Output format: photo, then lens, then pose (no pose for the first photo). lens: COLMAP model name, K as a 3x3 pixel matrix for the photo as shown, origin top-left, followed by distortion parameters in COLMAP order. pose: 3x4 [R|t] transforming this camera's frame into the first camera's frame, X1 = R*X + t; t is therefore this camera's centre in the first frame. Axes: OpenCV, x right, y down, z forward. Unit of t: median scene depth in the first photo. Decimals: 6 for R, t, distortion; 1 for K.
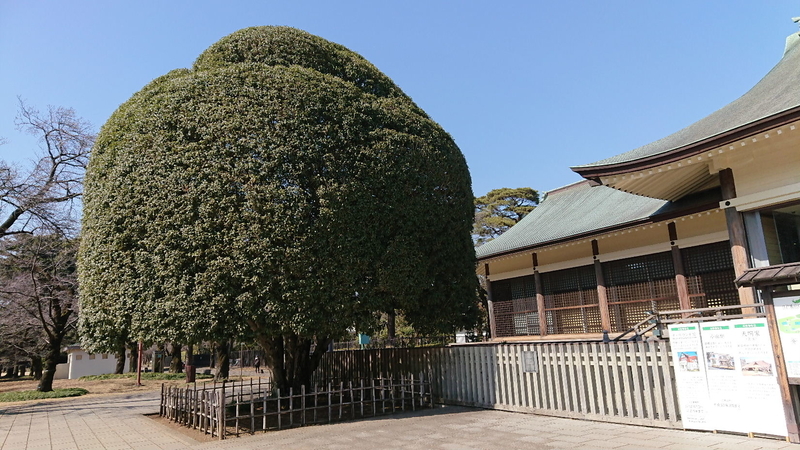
lens RADIAL K [[531.4, 0, 400.0], [0, 531.4, 225.0], [0, 0, 1]] dist [0.037169, -0.050708]
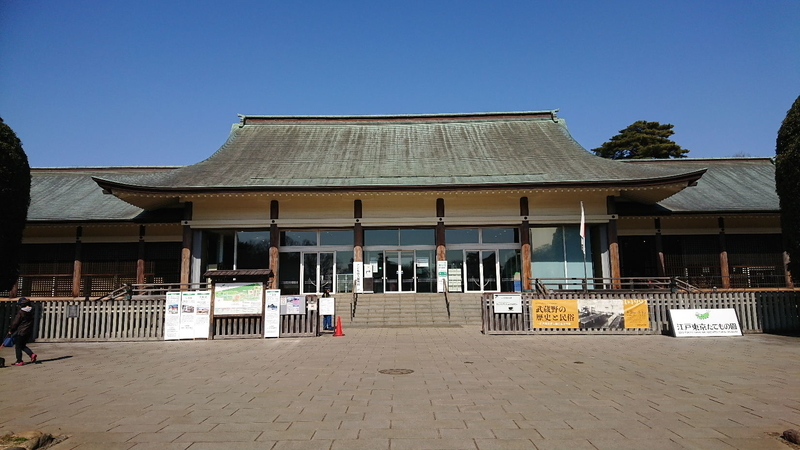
lens RADIAL K [[523.3, 0, 400.0], [0, 523.3, 225.0], [0, 0, 1]] dist [0.174074, -0.244925]
pose [[0.522316, 0.153337, 0.838853, -0.686076], [-0.199273, 0.978412, -0.054769, -0.115595], [-0.829142, -0.138554, 0.541596, -0.716890]]
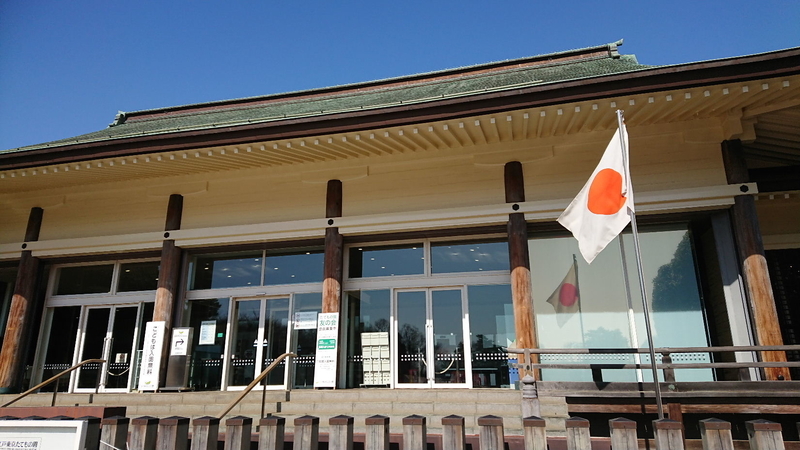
lens RADIAL K [[523.3, 0, 400.0], [0, 523.3, 225.0], [0, 0, 1]] dist [0.174074, -0.244925]
pose [[0.696005, 0.246605, 0.674361, 0.885996], [-0.181554, 0.969096, -0.167005, -0.147397], [-0.694705, -0.006197, 0.719268, -0.448833]]
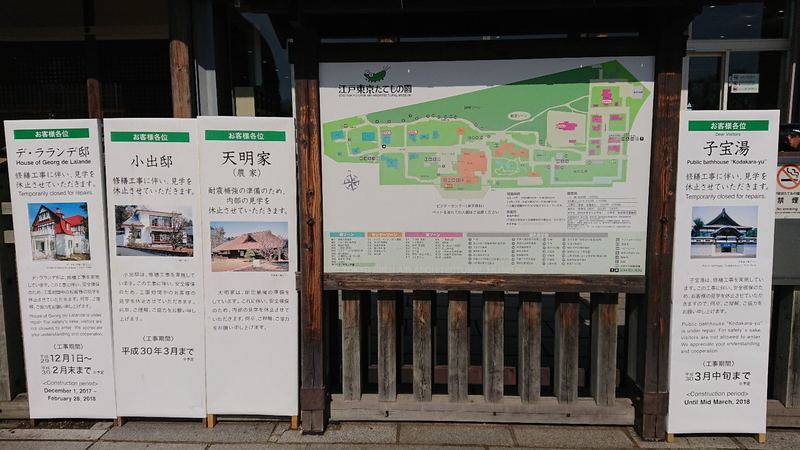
lens RADIAL K [[523.3, 0, 400.0], [0, 523.3, 225.0], [0, 0, 1]] dist [0.174074, -0.244925]
pose [[0.552046, -0.051391, 0.832229, 0.297806], [-0.204131, 0.959396, 0.194651, 0.112240], [-0.808440, -0.277340, 0.519140, 0.517924]]
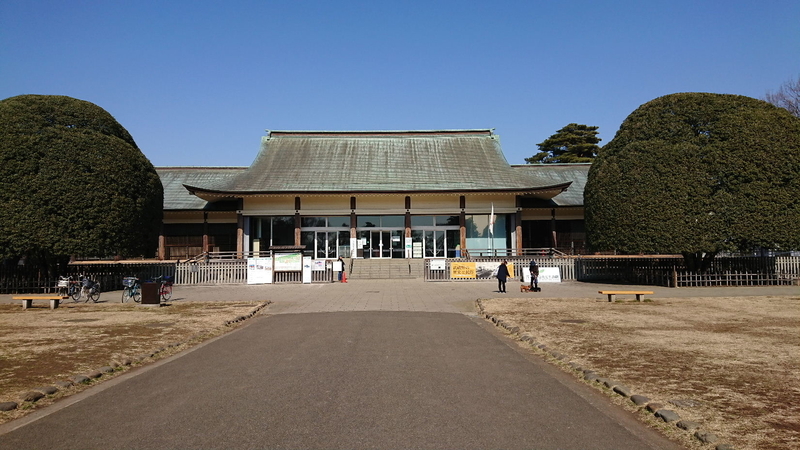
lens RADIAL K [[523.3, 0, 400.0], [0, 523.3, 225.0], [0, 0, 1]] dist [0.174074, -0.244925]
pose [[0.504819, 0.097174, 0.857738, -1.797457], [-0.202857, 0.979172, 0.008460, -0.238525], [-0.839051, -0.178269, 0.514017, -1.464461]]
